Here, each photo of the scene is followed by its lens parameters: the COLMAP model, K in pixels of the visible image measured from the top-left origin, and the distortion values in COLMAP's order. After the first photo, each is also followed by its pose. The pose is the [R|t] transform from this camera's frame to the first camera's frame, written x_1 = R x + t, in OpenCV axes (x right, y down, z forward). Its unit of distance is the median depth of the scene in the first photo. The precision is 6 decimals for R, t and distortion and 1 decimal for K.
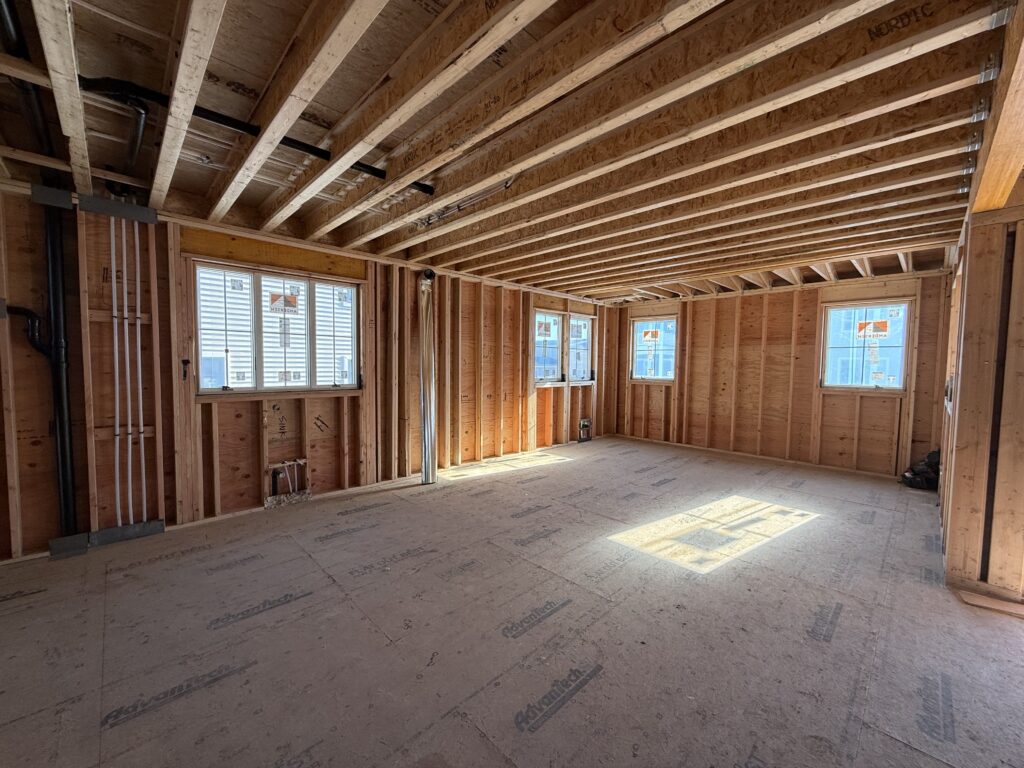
lens RADIAL K [[406.8, 0, 510.0], [0, 406.8, 386.1], [0, 0, 1]] dist [-0.002045, -0.000243]
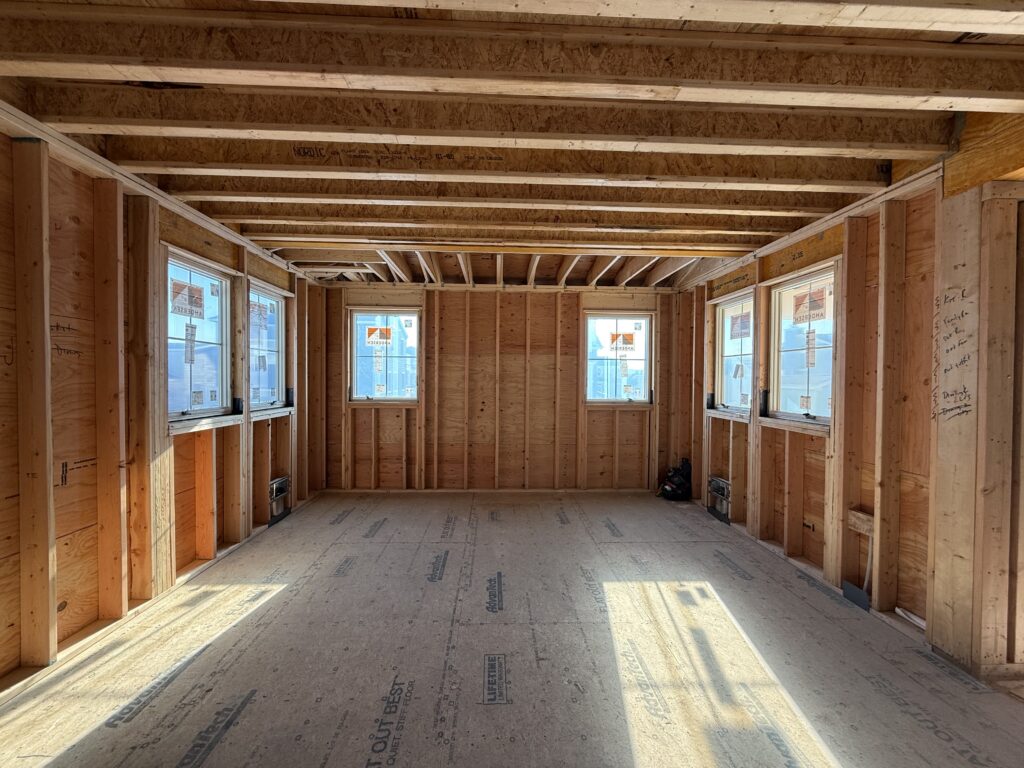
lens RADIAL K [[406.8, 0, 510.0], [0, 406.8, 386.1], [0, 0, 1]] dist [-0.002045, -0.000243]
pose [[0.670897, -0.019244, 0.741300, -0.011237], [0.040913, 0.999101, -0.011091, -0.028012], [-0.740421, 0.037769, 0.671082, 0.468152]]
